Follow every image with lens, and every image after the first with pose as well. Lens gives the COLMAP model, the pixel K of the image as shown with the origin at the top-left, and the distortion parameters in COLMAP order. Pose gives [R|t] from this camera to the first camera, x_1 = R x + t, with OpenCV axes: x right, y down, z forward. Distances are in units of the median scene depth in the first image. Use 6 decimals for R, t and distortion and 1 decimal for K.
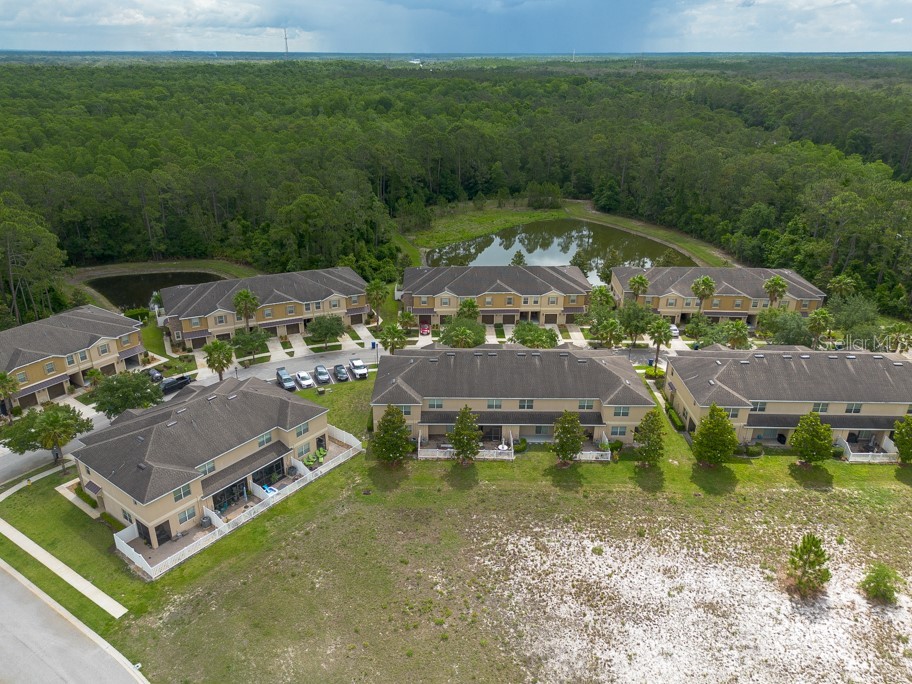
lens RADIAL K [[672.3, 0, 445.5], [0, 672.3, 343.4], [0, 0, 1]] dist [0.034122, -0.002760]
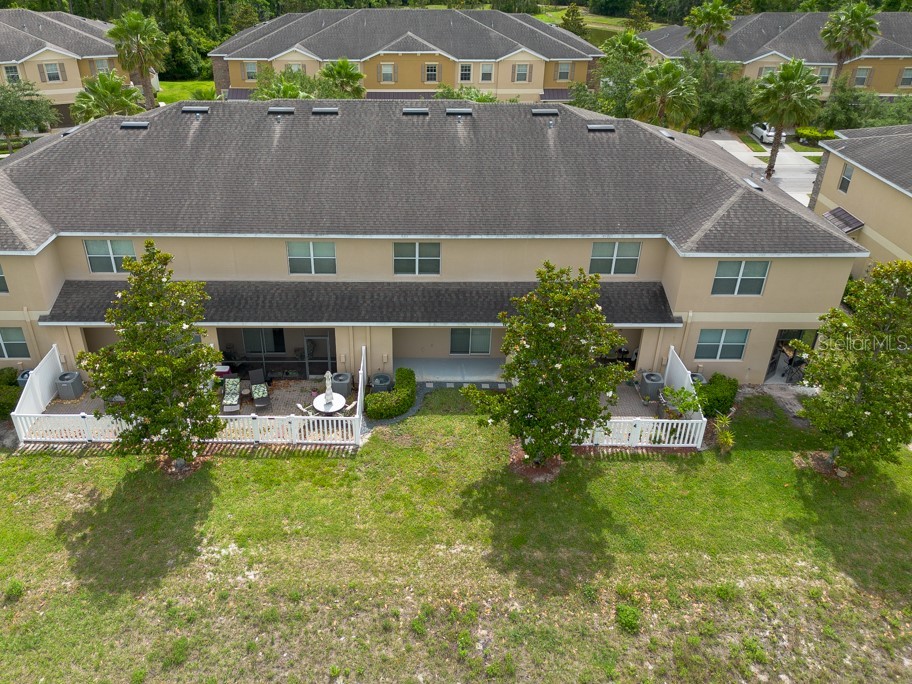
lens RADIAL K [[689.7, 0, 424.2], [0, 689.7, 338.4], [0, 0, 1]] dist [0.029017, -0.007647]
pose [[0.999947, -0.002267, 0.010074, 0.123360], [0.000956, 0.991733, 0.128317, 0.089311], [-0.010282, -0.128300, 0.991682, 0.708914]]
